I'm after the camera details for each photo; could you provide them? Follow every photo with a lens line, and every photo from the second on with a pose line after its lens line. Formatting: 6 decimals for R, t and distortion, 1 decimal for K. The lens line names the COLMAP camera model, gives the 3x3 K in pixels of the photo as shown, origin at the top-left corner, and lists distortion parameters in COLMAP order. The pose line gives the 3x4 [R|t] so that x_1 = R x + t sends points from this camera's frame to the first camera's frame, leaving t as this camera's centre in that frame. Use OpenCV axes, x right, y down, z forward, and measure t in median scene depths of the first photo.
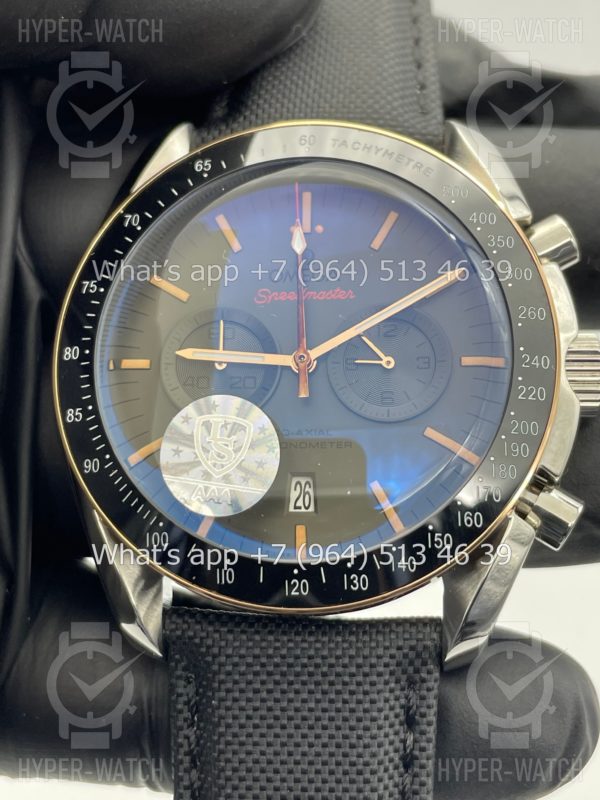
lens RADIAL K [[1205.7, 0, 300.0], [0, 1205.7, 400.0], [0, 0, 1]] dist [0.053150, -0.073966]
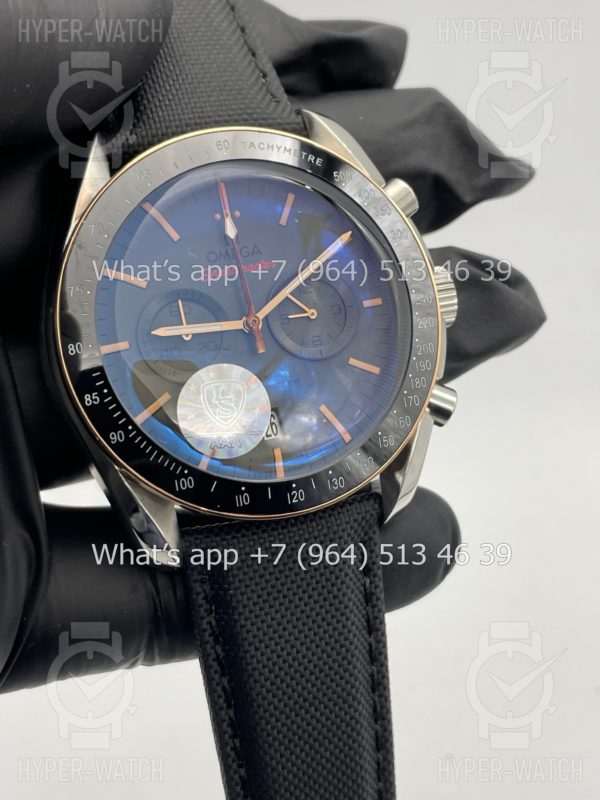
lens RADIAL K [[1205.7, 0, 300.0], [0, 1205.7, 400.0], [0, 0, 1]] dist [0.053150, -0.073966]
pose [[0.907086, -0.188764, 0.376248, -0.451816], [0.130007, 0.975749, 0.176104, -0.172961], [-0.400366, -0.110827, 0.909629, -0.196009]]
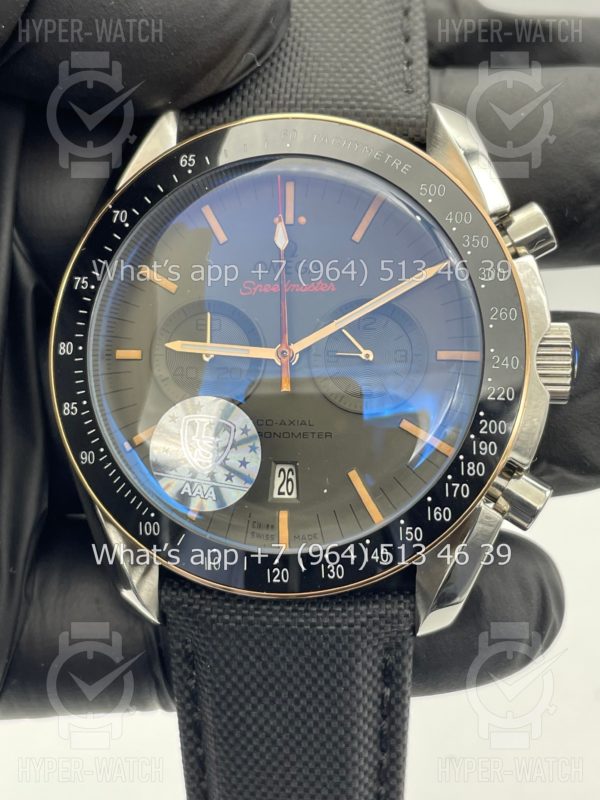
lens RADIAL K [[1205.7, 0, 300.0], [0, 1205.7, 400.0], [0, 0, 1]] dist [0.053150, -0.073966]
pose [[0.999360, -0.002606, -0.035670, 0.052479], [0.008113, 0.987858, 0.155146, -0.156762], [0.034832, -0.155336, 0.987247, -0.040058]]
